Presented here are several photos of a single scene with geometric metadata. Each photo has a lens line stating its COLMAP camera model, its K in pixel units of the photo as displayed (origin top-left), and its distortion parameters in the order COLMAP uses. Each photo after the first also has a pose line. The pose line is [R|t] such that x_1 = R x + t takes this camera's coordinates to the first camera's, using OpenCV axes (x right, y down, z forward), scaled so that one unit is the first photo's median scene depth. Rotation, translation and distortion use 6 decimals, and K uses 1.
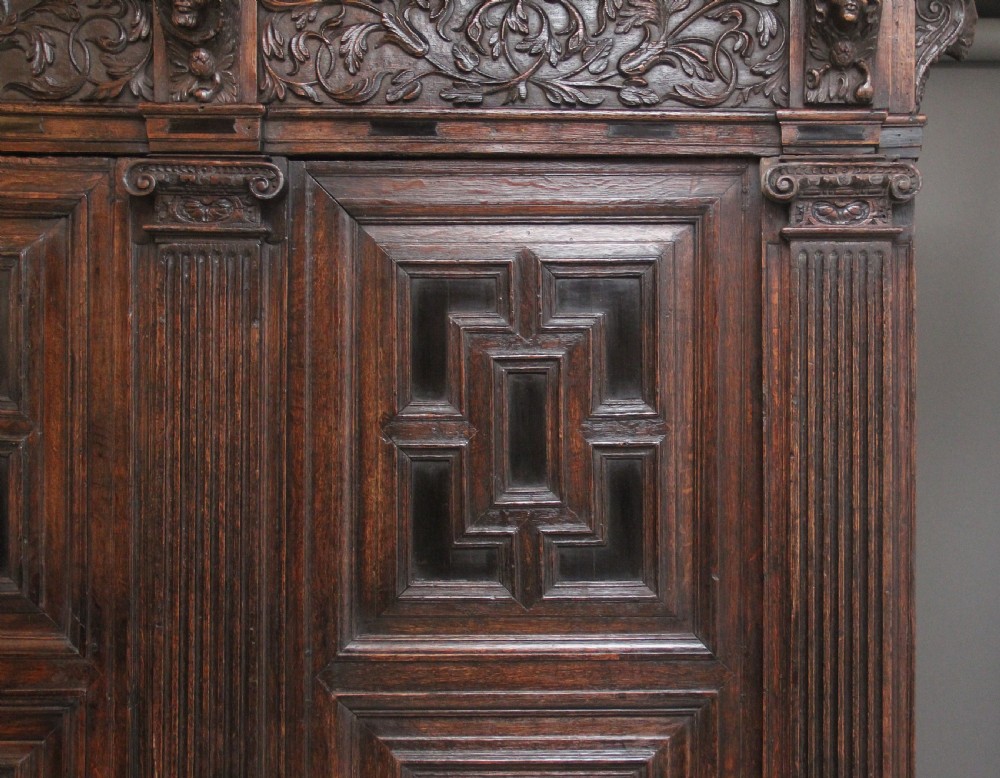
lens RADIAL K [[1340.0, 0, 602.1], [0, 1340.0, 405.7], [0, 0, 1]] dist [-0.033241, 0.000000]
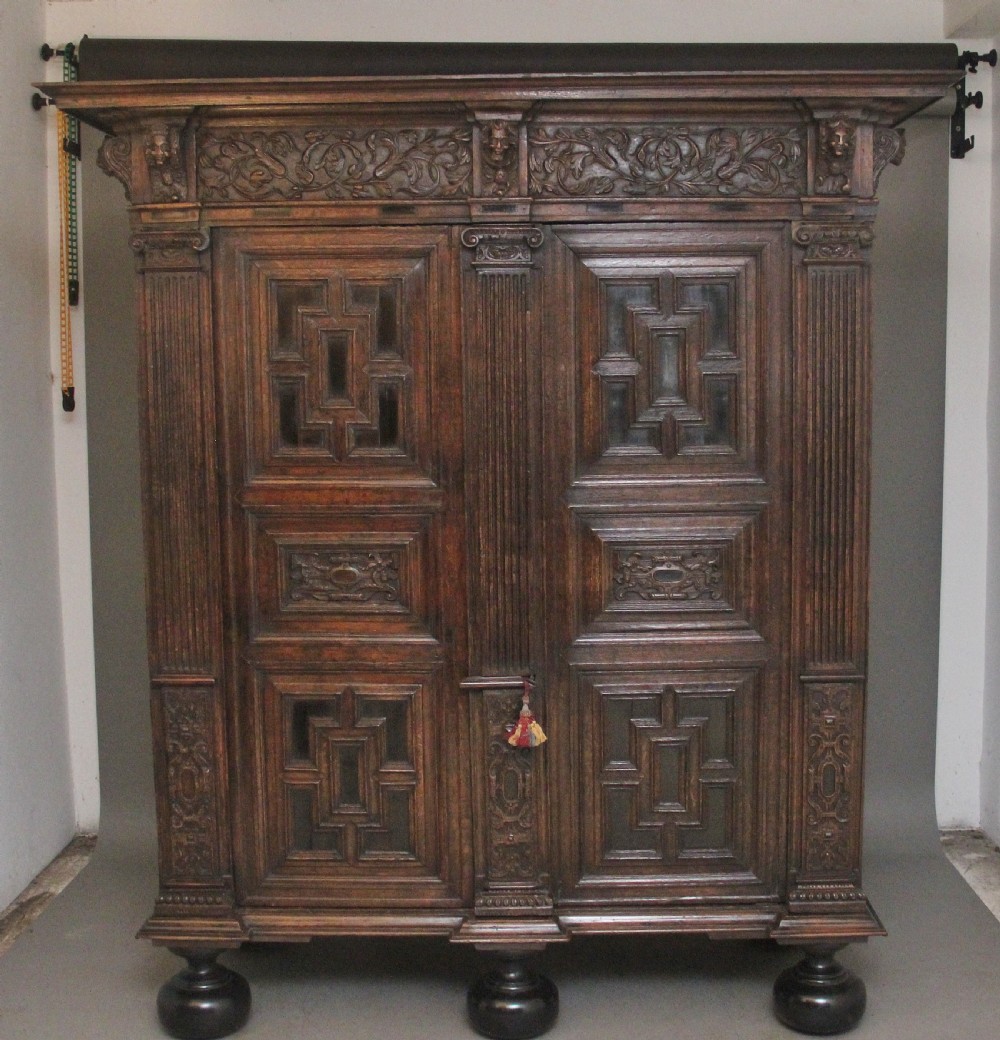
lens RADIAL K [[1262.5, 0, 564.1], [0, 1262.5, 554.4], [0, 0, 1]] dist [-0.159698, 0.000000]
pose [[0.999471, -0.009917, -0.030968, -0.155331], [0.014305, 0.989346, 0.144880, 0.022267], [0.029201, -0.145247, 0.988964, -0.821896]]
